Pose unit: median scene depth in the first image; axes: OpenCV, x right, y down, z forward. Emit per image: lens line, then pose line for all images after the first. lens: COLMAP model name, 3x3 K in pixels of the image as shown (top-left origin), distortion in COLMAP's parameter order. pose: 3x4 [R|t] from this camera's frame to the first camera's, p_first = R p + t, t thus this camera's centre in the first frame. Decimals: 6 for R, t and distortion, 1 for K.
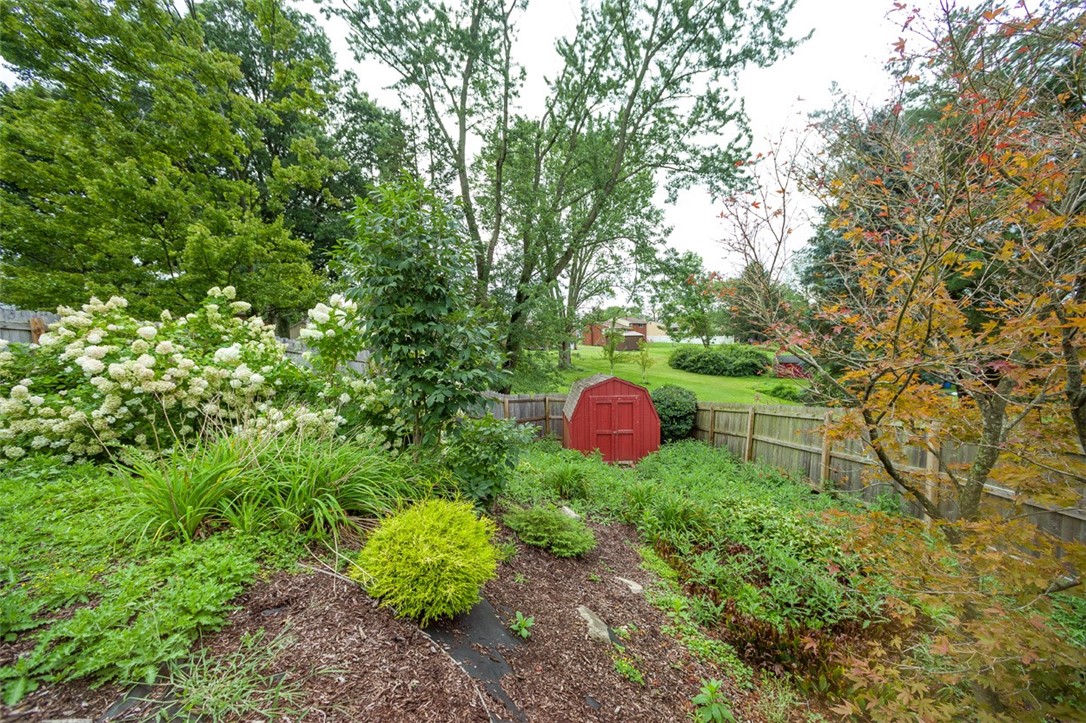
lens RADIAL K [[430.1, 0, 539.4], [0, 430.1, 381.6], [0, 0, 1]] dist [0.000888, 0.000028]
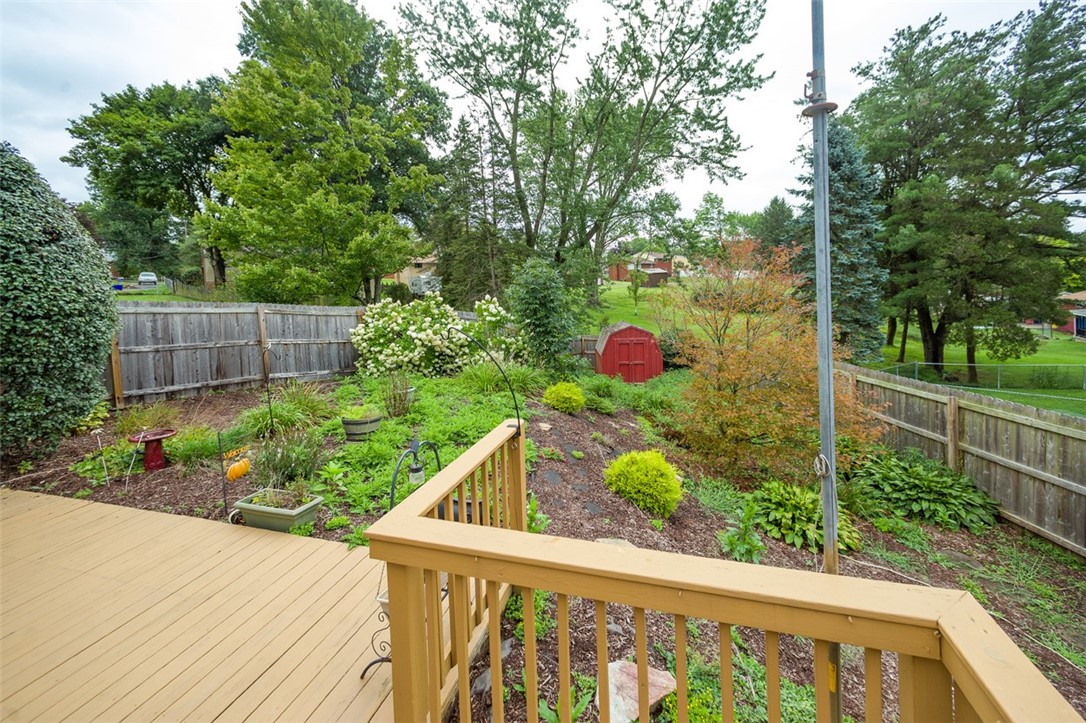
lens RADIAL K [[444.2, 0, 546.5], [0, 444.2, 292.9], [0, 0, 1]] dist [0.018972, 0.000264]
pose [[0.999180, -0.006071, -0.040026, -0.041051], [0.004273, 0.998984, -0.044866, -0.041812], [0.040257, 0.044658, 0.998191, -0.408219]]
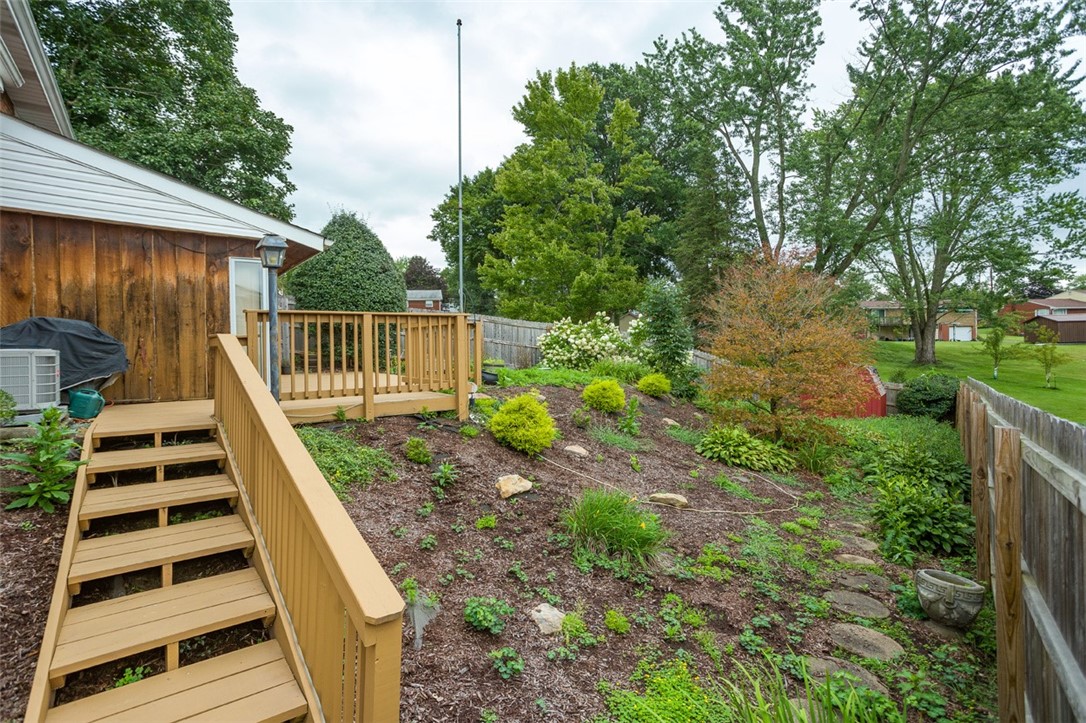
lens RADIAL K [[530.5, 0, 536.5], [0, 530.5, 337.2], [0, 0, 1]] dist [0.000942, 0.000362]
pose [[0.780245, 0.007169, -0.625433, 0.345482], [-0.055862, 0.996737, -0.058264, 0.049739], [0.622974, 0.080398, 0.778100, -0.621562]]
